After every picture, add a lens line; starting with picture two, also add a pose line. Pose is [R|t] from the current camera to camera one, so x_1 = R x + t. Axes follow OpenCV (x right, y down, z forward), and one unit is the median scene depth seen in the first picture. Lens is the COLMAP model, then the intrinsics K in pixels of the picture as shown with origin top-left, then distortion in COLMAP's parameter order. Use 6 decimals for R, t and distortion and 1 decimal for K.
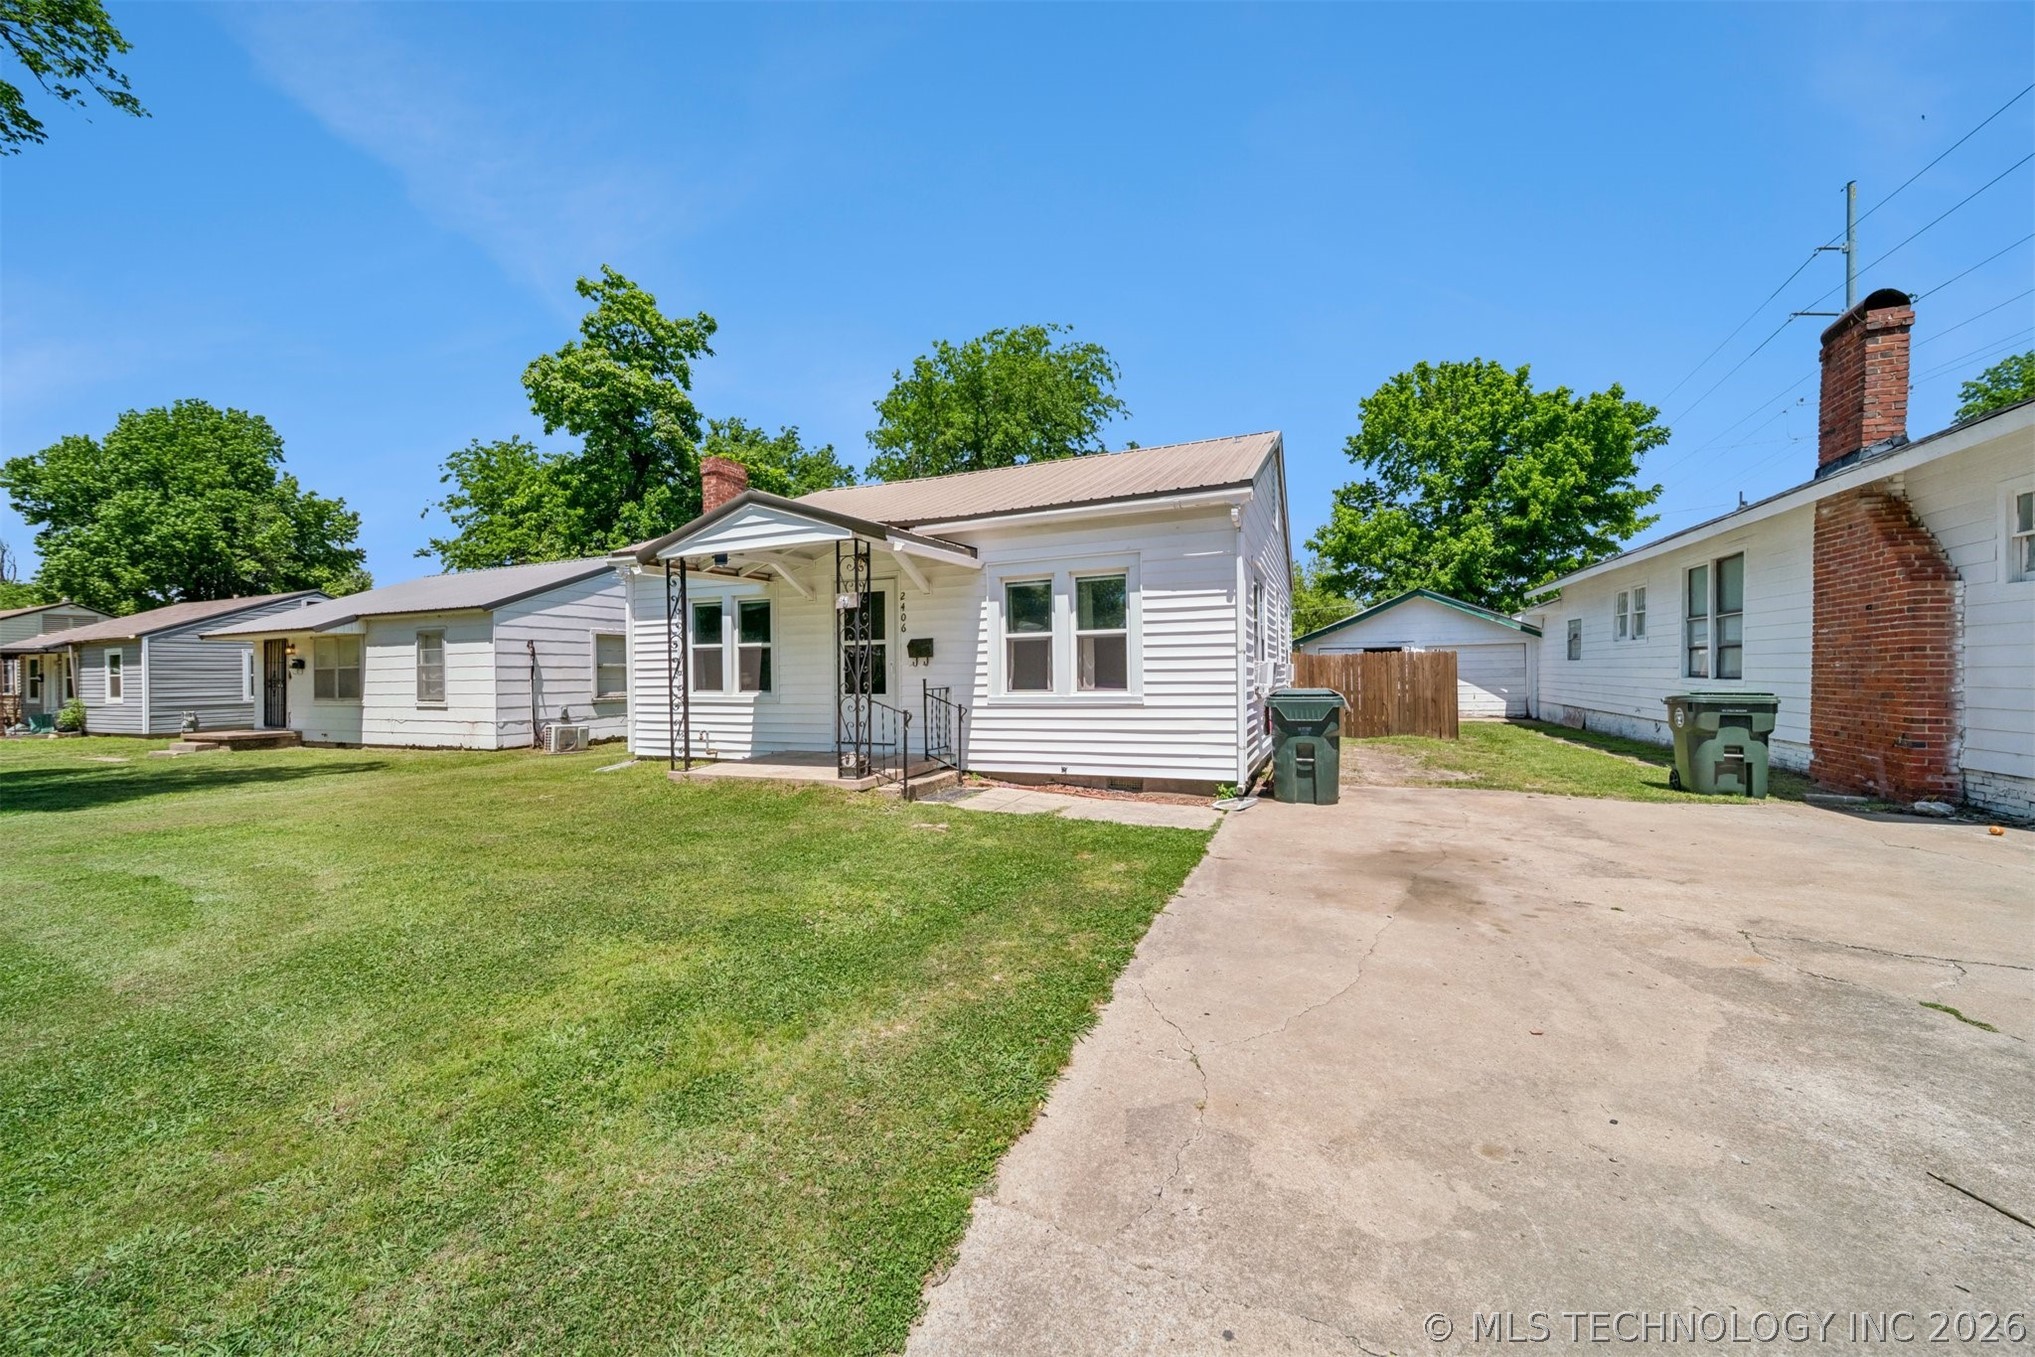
lens RADIAL K [[720.0, 0, 1024.4], [0, 720.0, 686.4], [0, 0, 1]] dist [-0.000267, -0.000297]
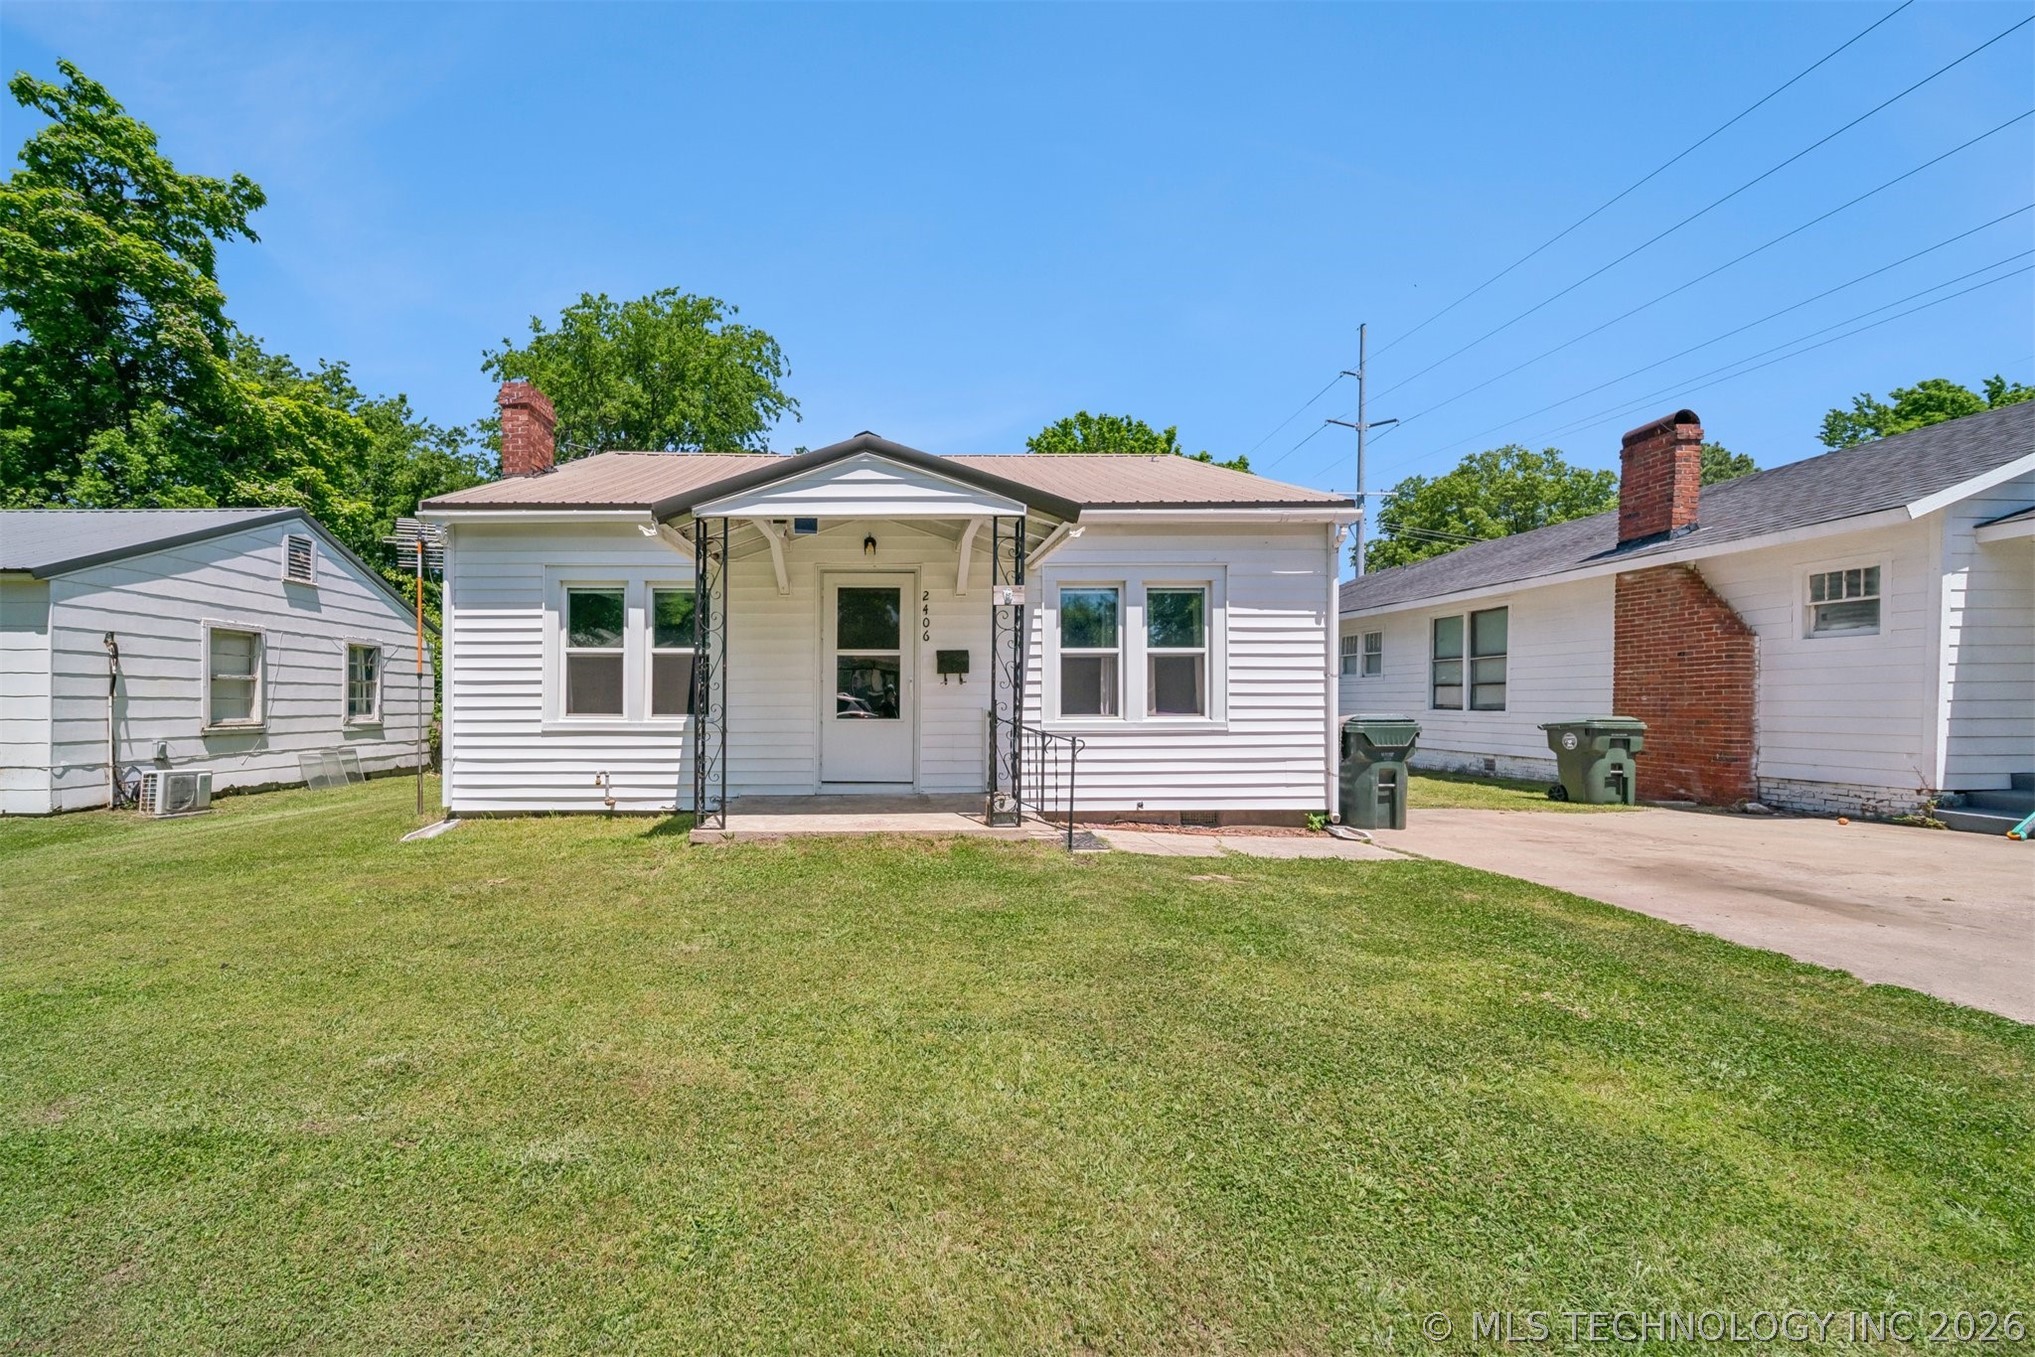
lens RADIAL K [[777.6, 0, 968.9], [0, 777.6, 715.3], [0, 0, 1]] dist [-0.000362, -0.002623]
pose [[0.919865, 0.005793, 0.392193, -0.460739], [-0.004693, 0.999982, -0.003762, 0.009227], [-0.392208, 0.001620, 0.919875, 0.189325]]
